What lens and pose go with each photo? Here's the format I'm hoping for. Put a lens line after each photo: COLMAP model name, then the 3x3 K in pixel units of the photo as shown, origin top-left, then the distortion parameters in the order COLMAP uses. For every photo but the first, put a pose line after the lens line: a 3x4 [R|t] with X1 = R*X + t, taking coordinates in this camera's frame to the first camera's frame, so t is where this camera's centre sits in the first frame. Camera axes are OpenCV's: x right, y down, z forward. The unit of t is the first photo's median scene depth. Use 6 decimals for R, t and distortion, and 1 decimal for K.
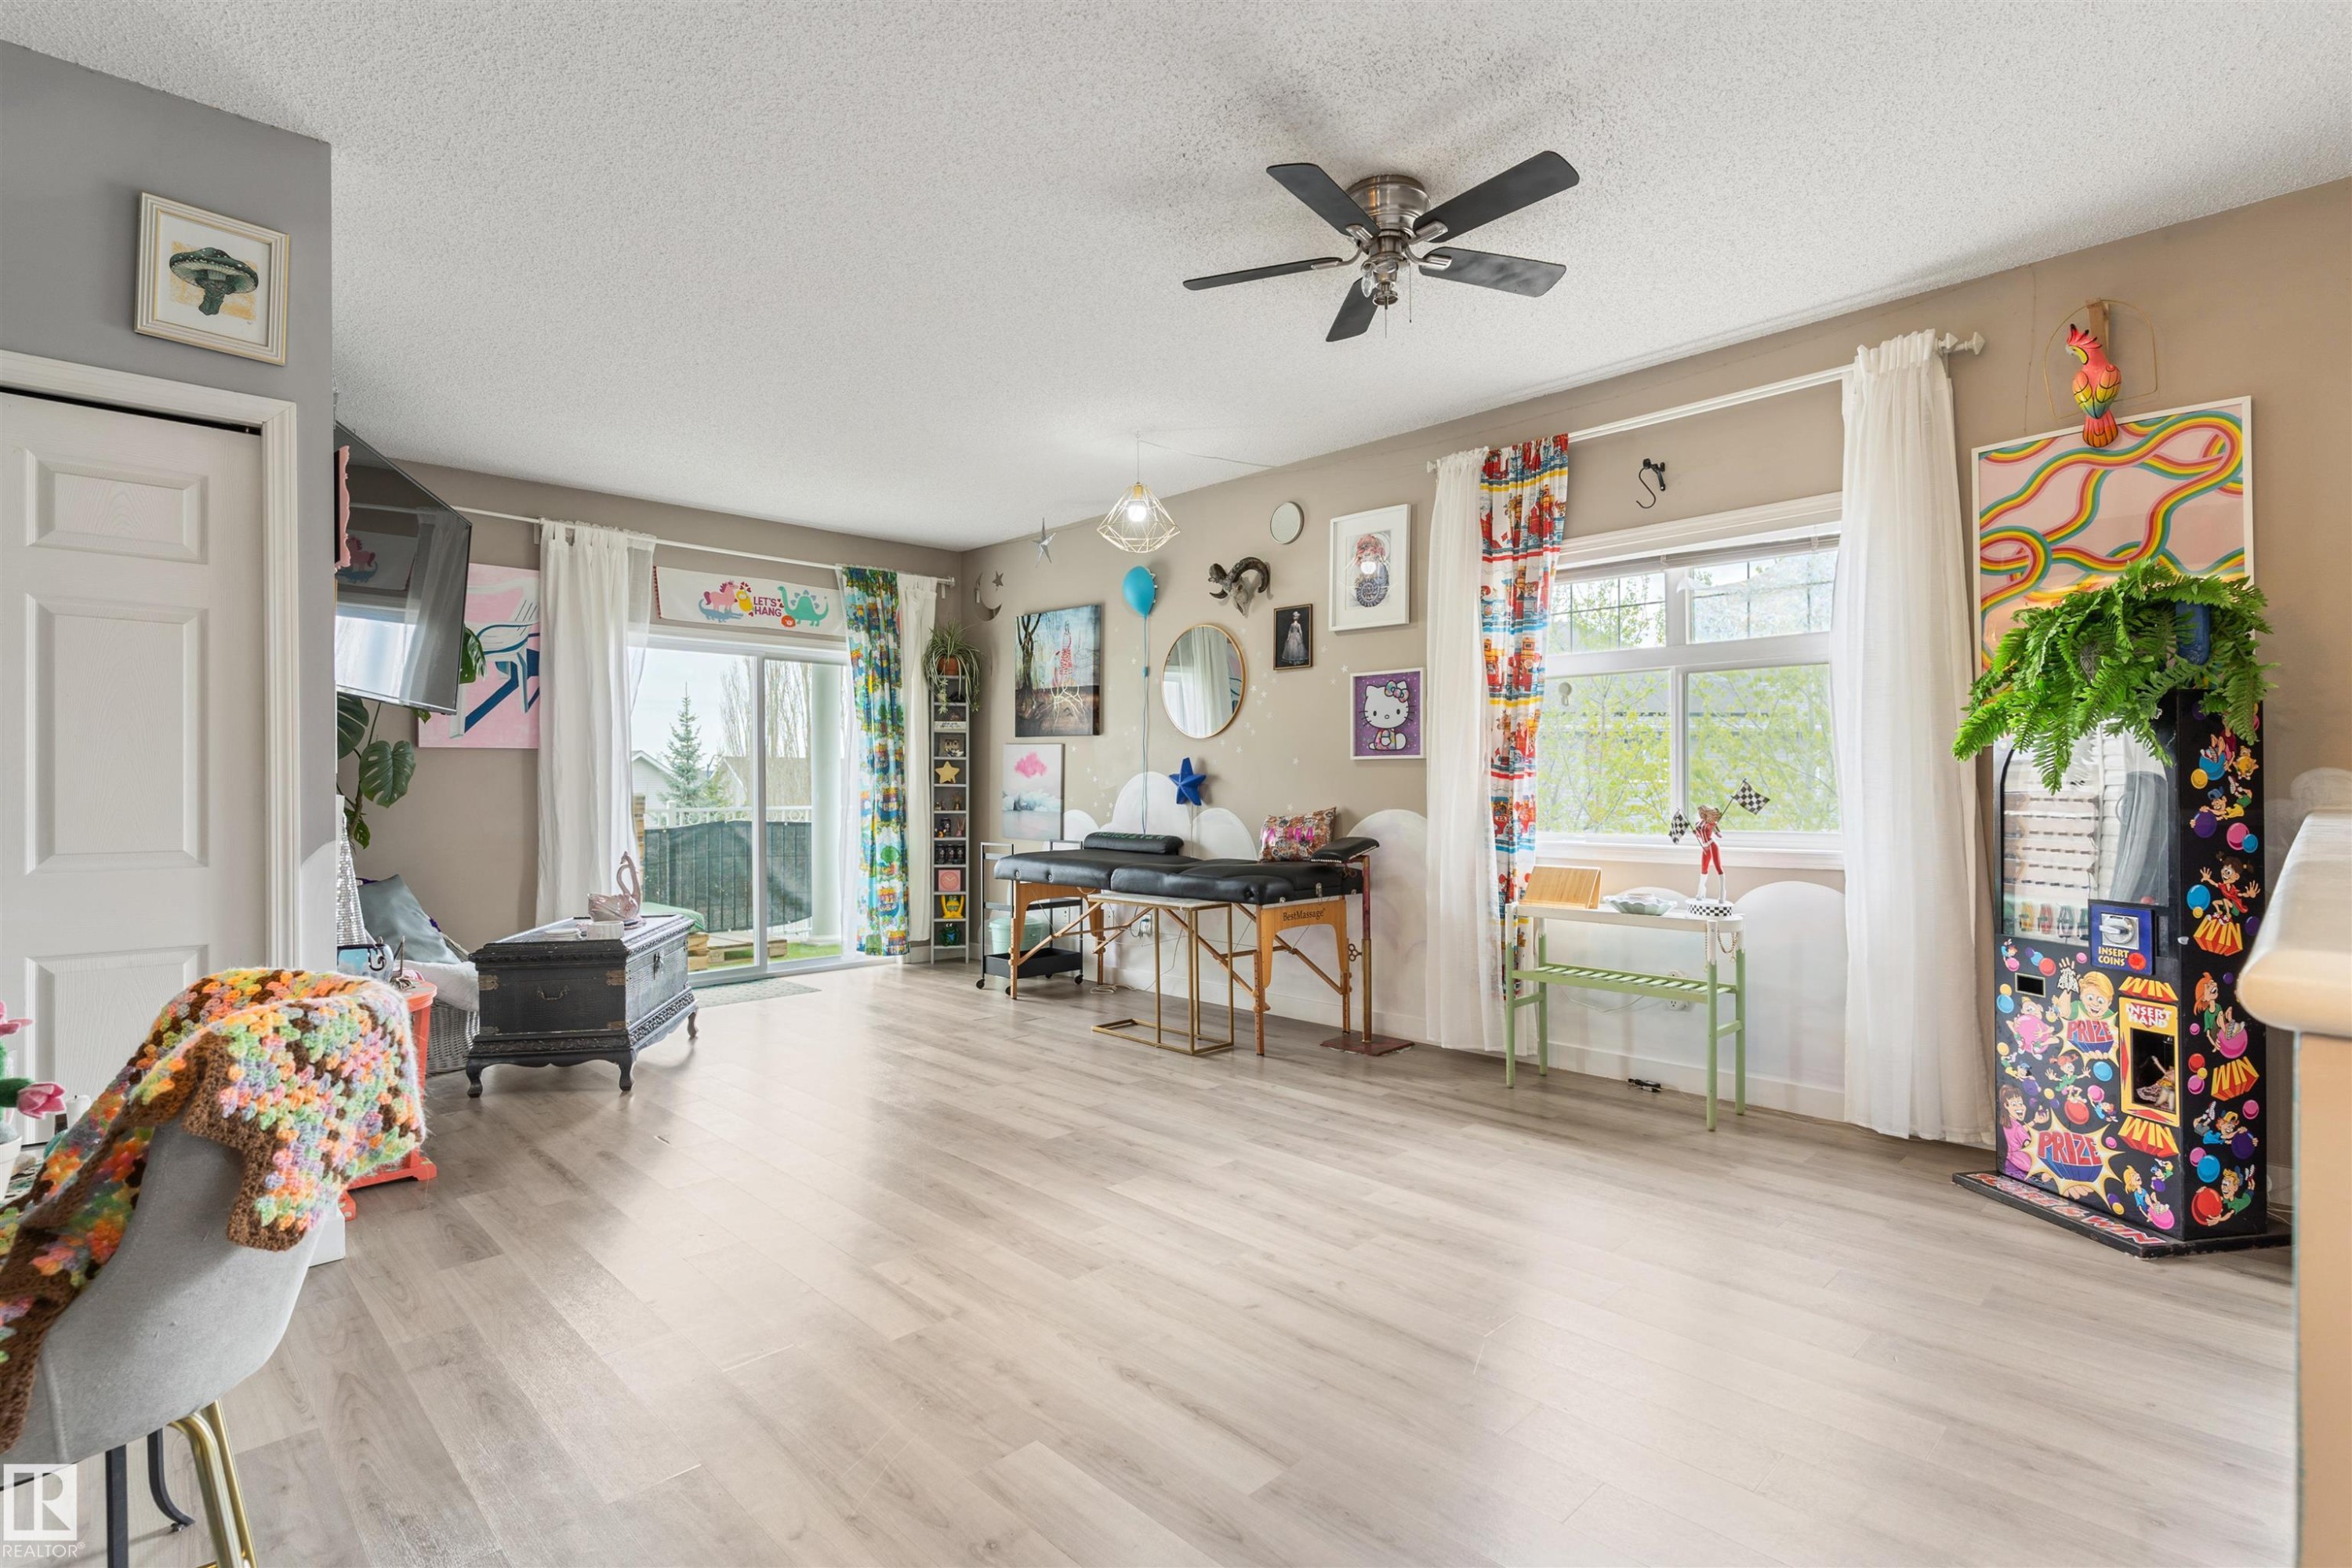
lens RADIAL K [[1121.8, 0, 1164.7], [0, 1121.8, 777.3], [0, 0, 1]] dist [-0.002837, 0.002657]
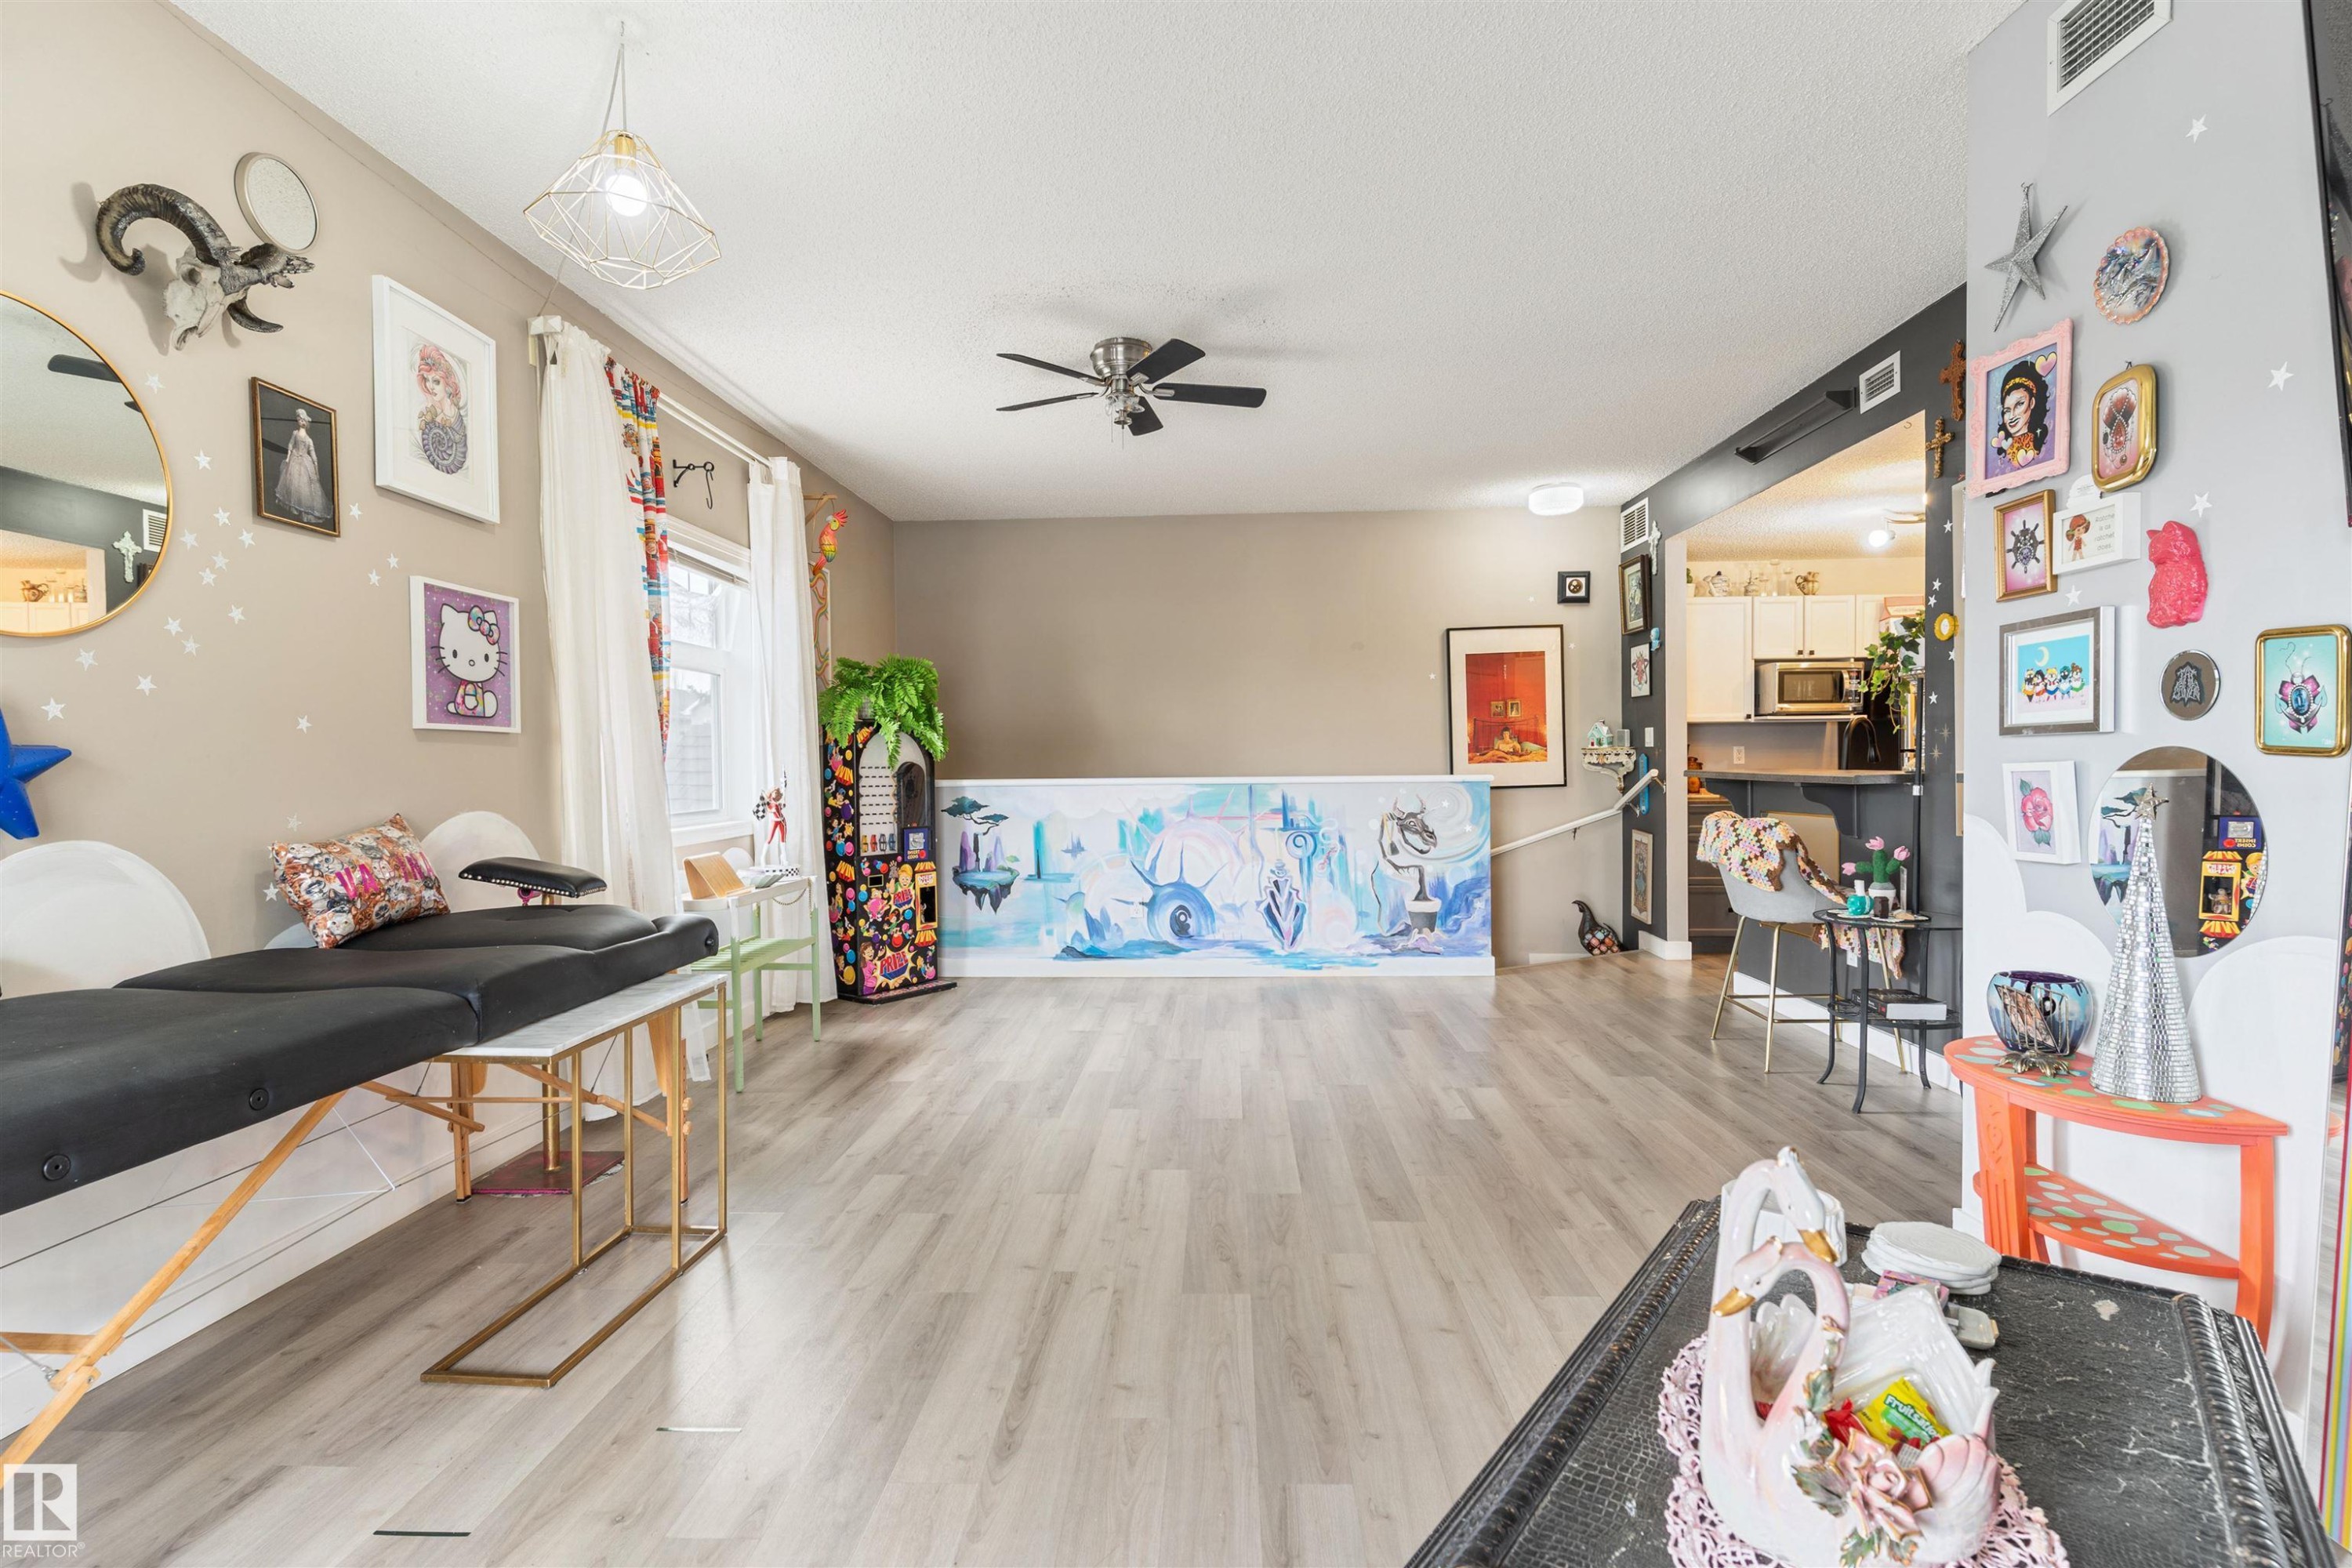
lens RADIAL K [[1121.8, 0, 1171.5], [0, 1121.8, 779.6], [0, 0, 1]] dist [-0.002837, 0.002657]
pose [[-0.679383, 0.000625, 0.733783, -0.595622], [0.008655, 0.999937, 0.007161, 0.011024], [-0.733732, 0.011216, -0.679346, 1.299001]]
